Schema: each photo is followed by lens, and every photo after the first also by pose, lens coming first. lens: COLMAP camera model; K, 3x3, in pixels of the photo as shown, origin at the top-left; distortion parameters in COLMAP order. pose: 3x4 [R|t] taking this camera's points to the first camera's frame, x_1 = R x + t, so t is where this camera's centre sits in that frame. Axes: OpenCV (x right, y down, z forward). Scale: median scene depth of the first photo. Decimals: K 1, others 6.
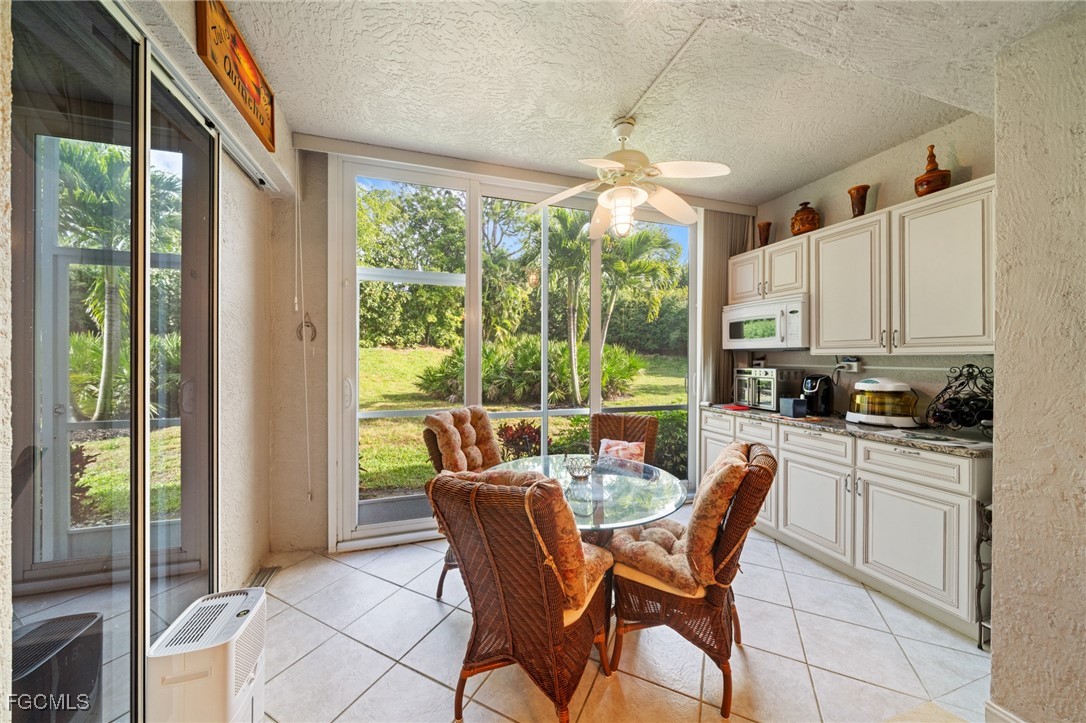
lens RADIAL K [[376.7, 0, 542.5], [0, 376.7, 358.4], [0, 0, 1]] dist [-0.000992, -0.000068]
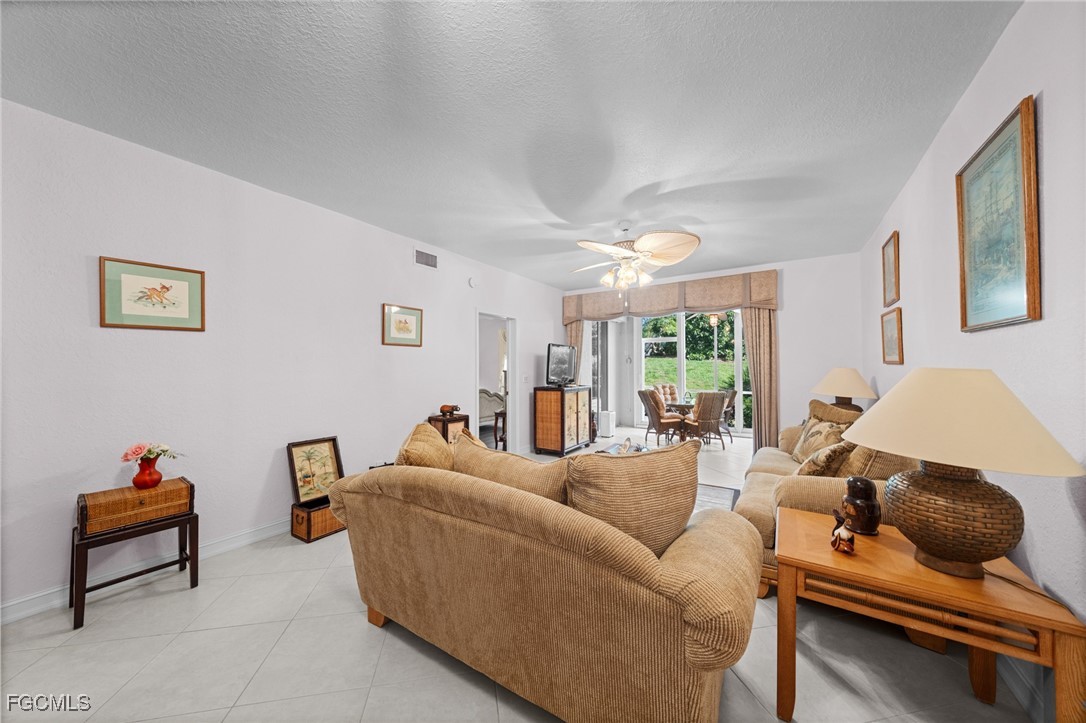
lens RADIAL K [[376.7, 0, 536.6], [0, 376.7, 361.5], [0, 0, 1]] dist [-0.000992, -0.000068]
pose [[0.619798, -0.019657, -0.784515, 0.195908], [0.003348, 0.999743, -0.022405, 0.001786], [0.784754, 0.011260, 0.619705, -0.223349]]
